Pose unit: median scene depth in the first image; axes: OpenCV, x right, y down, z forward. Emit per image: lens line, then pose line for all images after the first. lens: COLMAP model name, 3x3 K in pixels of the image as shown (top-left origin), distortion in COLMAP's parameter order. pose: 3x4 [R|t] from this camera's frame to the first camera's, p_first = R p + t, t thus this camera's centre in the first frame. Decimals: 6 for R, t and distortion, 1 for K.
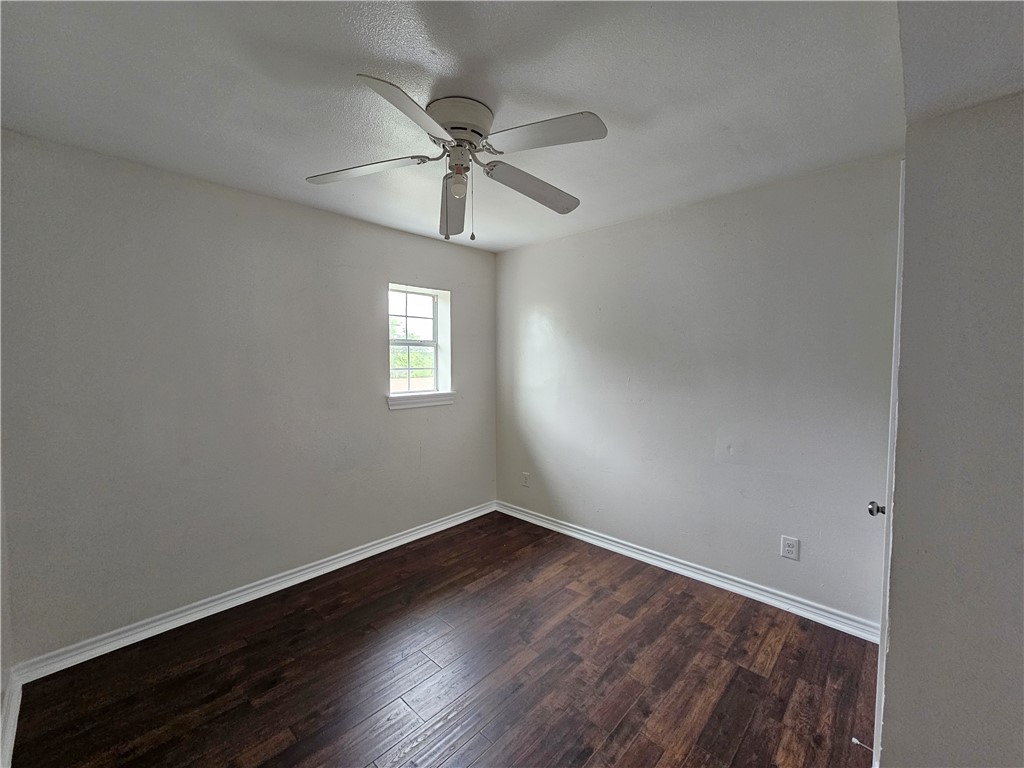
lens RADIAL K [[417.6, 0, 512.1], [0, 417.6, 381.9], [0, 0, 1]] dist [-0.001482, 0.000118]
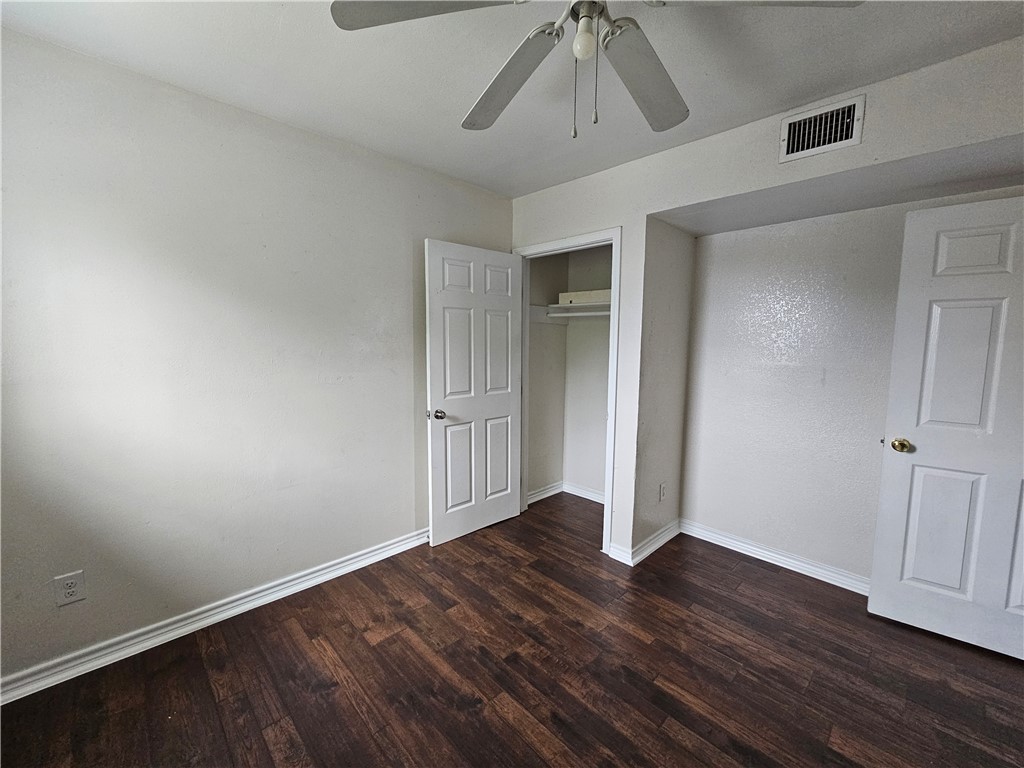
lens RADIAL K [[417.6, 0, 512.1], [0, 417.6, 381.9], [0, 0, 1]] dist [-0.001482, 0.000118]
pose [[0.048080, -0.102447, 0.993576, -0.603138], [0.036776, 0.994233, 0.100735, -0.022415], [-0.998166, 0.031696, 0.051571, 0.821950]]
